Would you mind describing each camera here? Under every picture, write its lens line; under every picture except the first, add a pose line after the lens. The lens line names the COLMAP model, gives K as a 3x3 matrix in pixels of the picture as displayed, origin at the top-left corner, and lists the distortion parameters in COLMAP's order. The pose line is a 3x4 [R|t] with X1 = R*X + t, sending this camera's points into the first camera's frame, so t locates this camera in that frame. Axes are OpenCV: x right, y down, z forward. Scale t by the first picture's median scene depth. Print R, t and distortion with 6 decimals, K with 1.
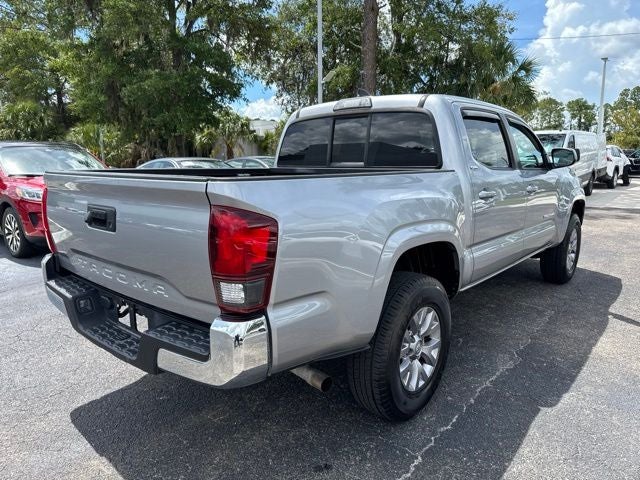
lens RADIAL K [[451.3, 0, 320.1], [0, 451.3, 245.5], [0, 0, 1]] dist [0.043921, -0.055070]
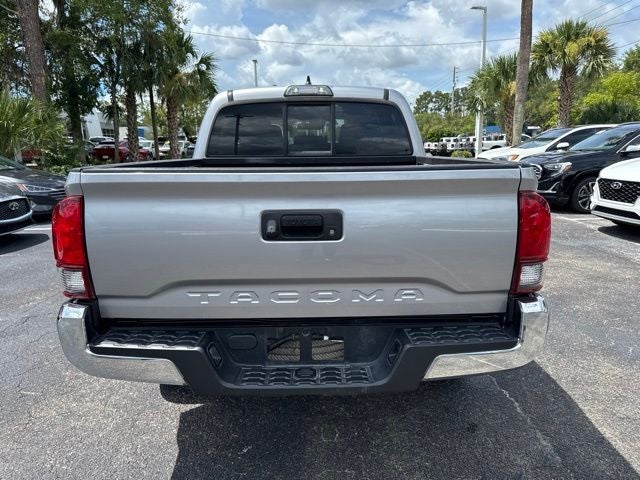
lens RADIAL K [[451.3, 0, 323.1], [0, 451.3, 246.7], [0, 0, 1]] dist [0.043921, -0.055070]
pose [[0.752244, -0.147120, 0.642250, -0.501583], [0.131976, 0.988643, 0.071890, -0.039255], [-0.645532, 0.030683, 0.763116, 0.209255]]
